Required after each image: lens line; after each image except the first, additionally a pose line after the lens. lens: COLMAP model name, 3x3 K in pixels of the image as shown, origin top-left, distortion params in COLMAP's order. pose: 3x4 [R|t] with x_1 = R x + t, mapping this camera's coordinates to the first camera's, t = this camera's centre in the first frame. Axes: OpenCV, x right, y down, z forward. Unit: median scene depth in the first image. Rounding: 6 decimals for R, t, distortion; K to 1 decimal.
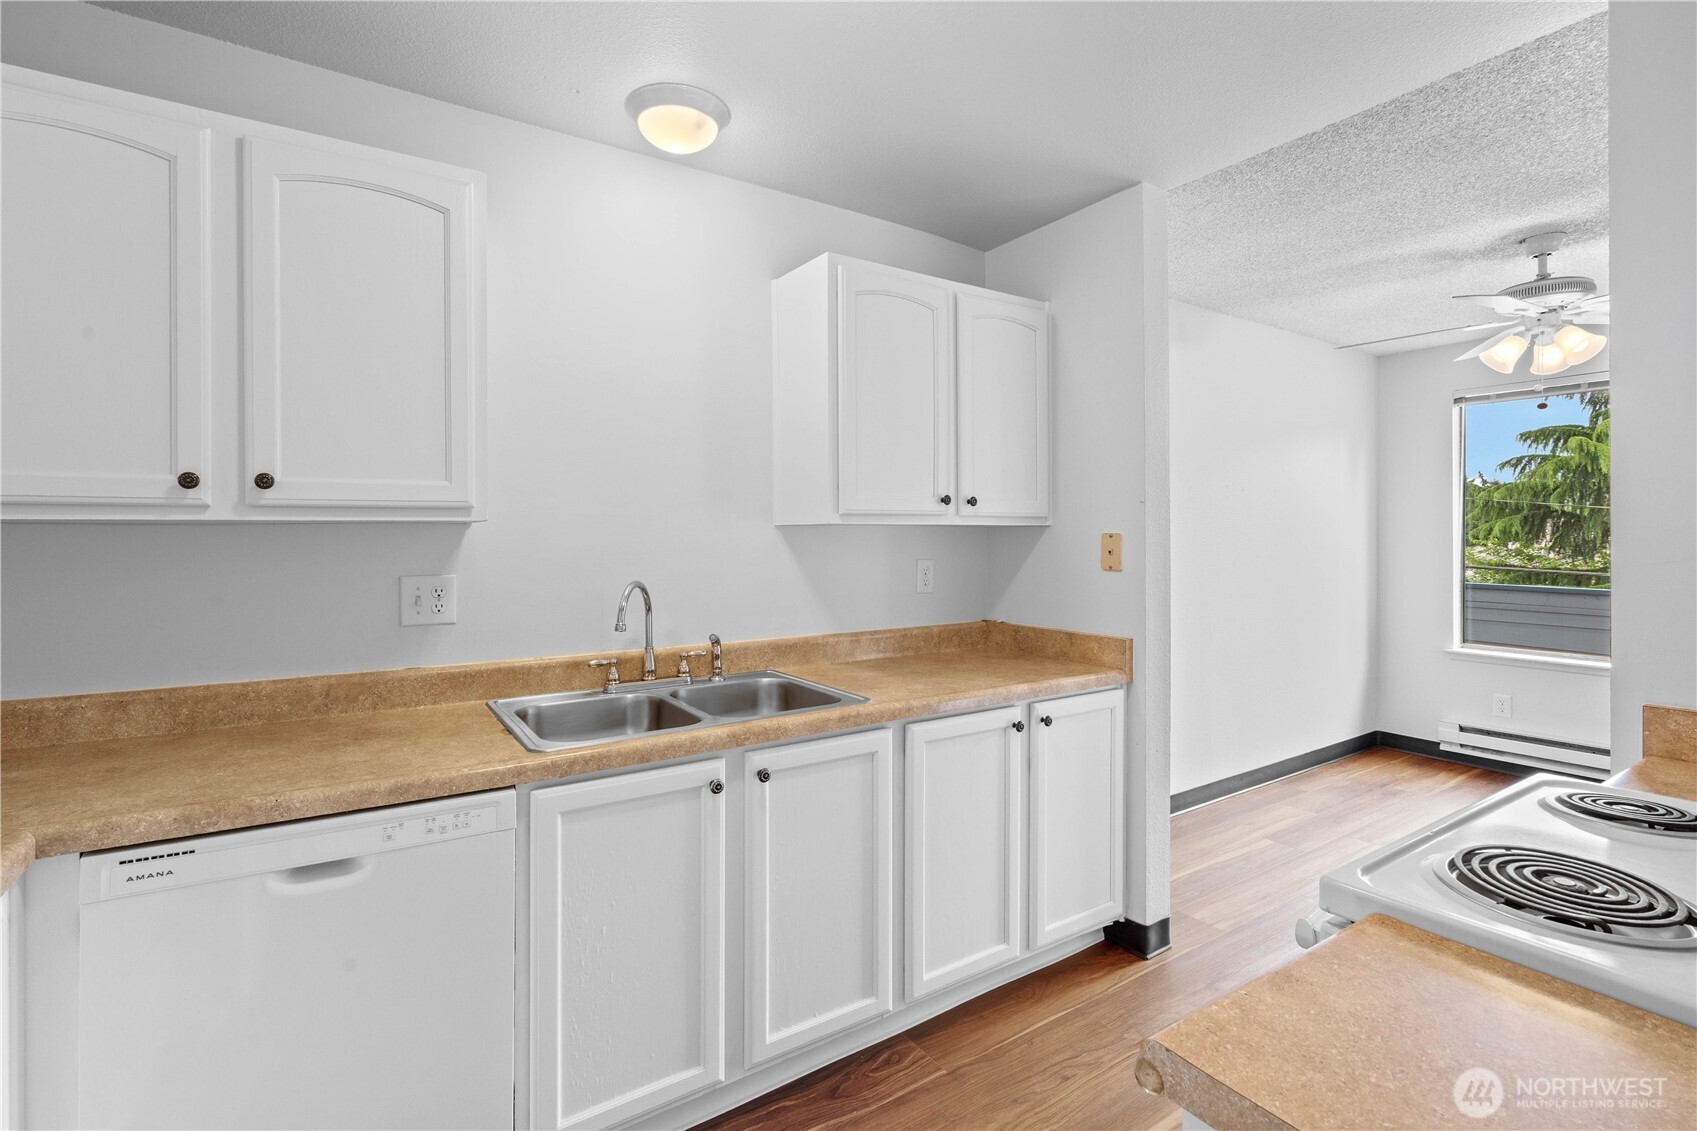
lens RADIAL K [[775.3, 0, 848.1], [0, 775.3, 536.3], [0, 0, 1]] dist [0.002623, 0.000665]
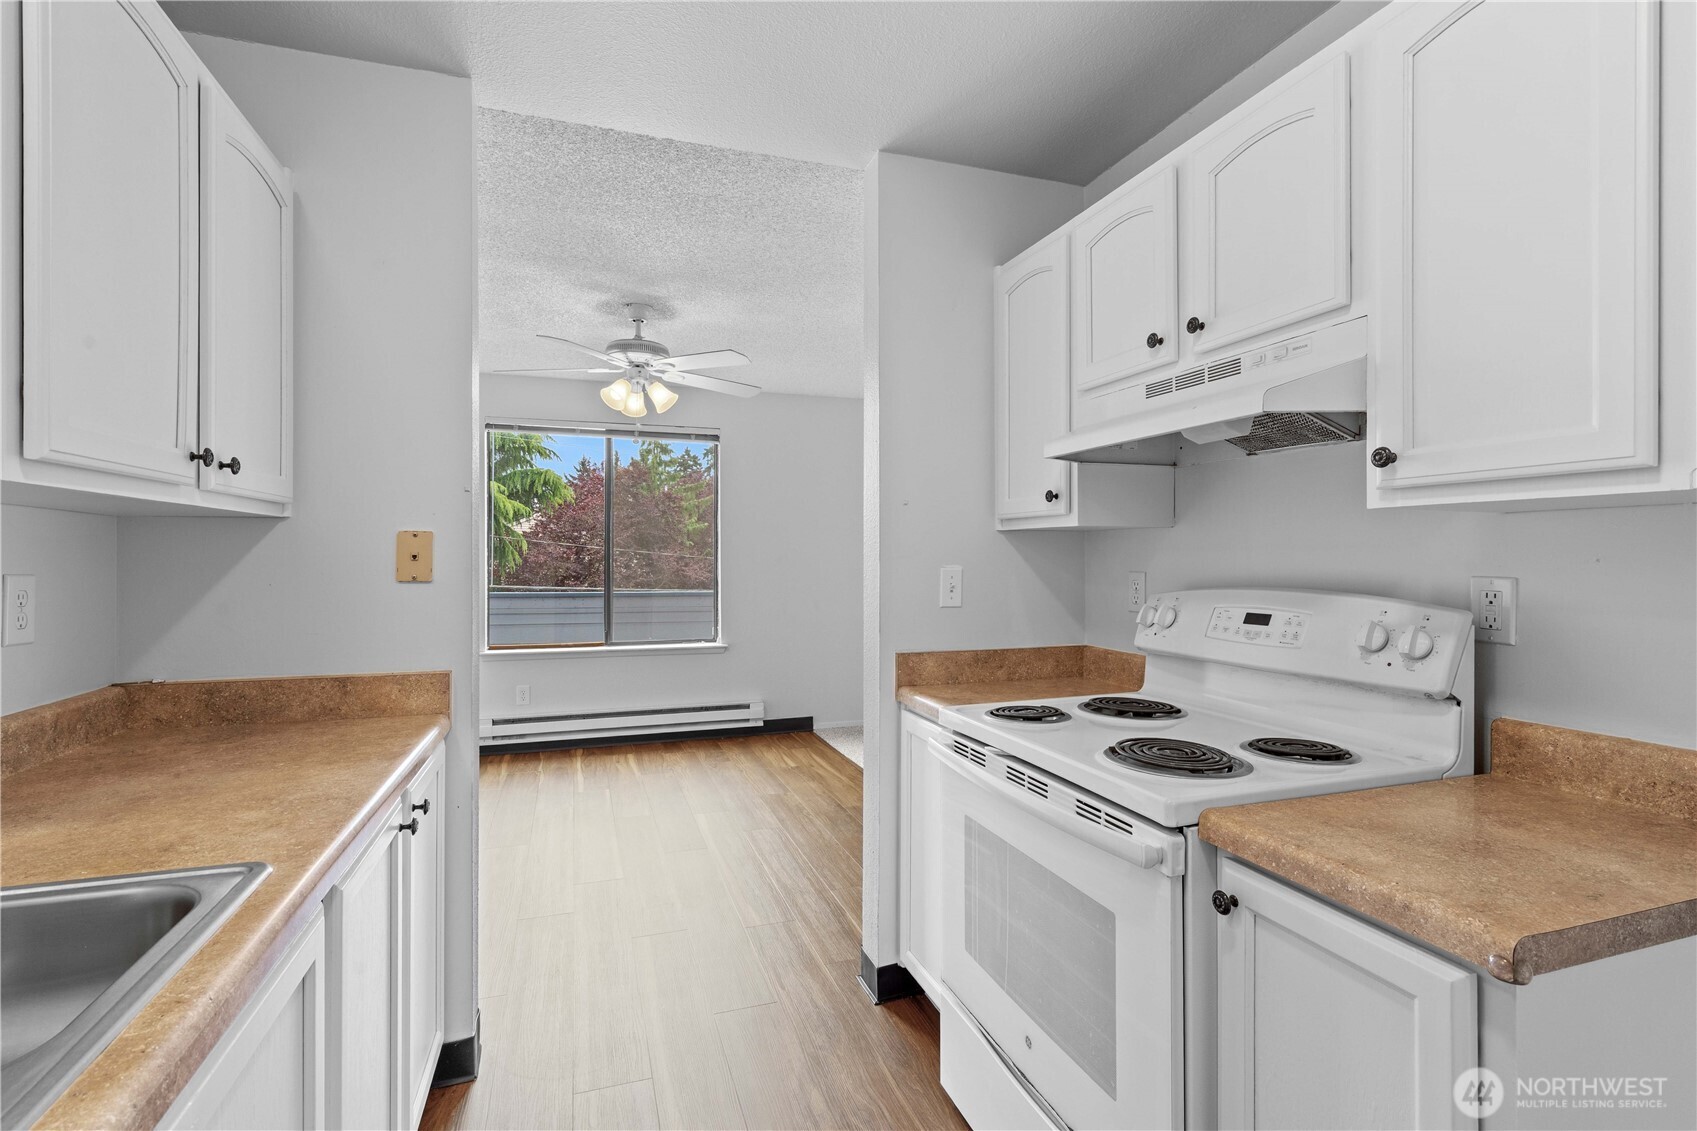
lens RADIAL K [[775.3, 0, 832.3], [0, 775.3, 557.0], [0, 0, 1]] dist [0.002623, 0.000665]
pose [[0.273679, 0.000404, 0.961821, -0.253956], [-0.001778, 0.999998, 0.000086, 0.019292], [-0.961819, -0.001734, 0.273679, 0.417689]]
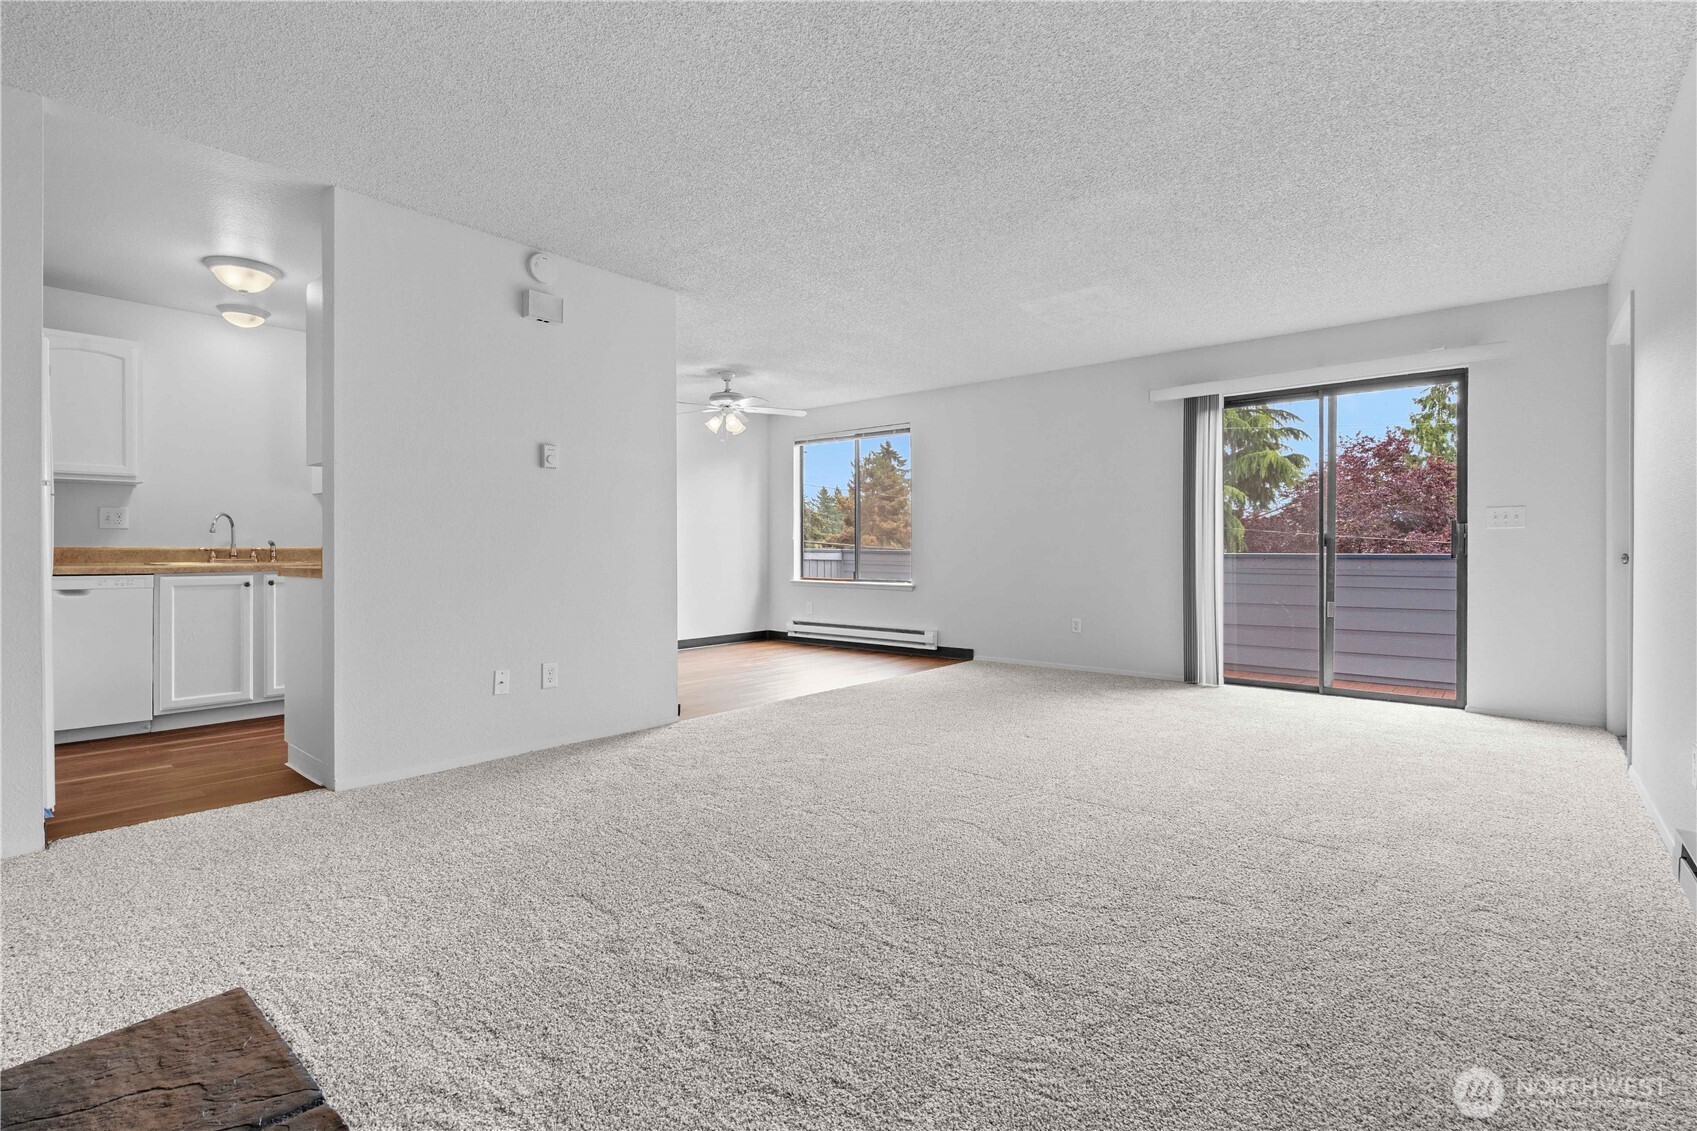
lens RADIAL K [[775.3, 0, 835.2], [0, 775.3, 549.0], [0, 0, 1]] dist [0.002623, 0.000665]
pose [[0.963513, 0.001737, 0.267657, 0.700274], [-0.002069, 0.999997, 0.000960, 0.129843], [-0.267654, -0.001478, 0.963514, -1.389549]]
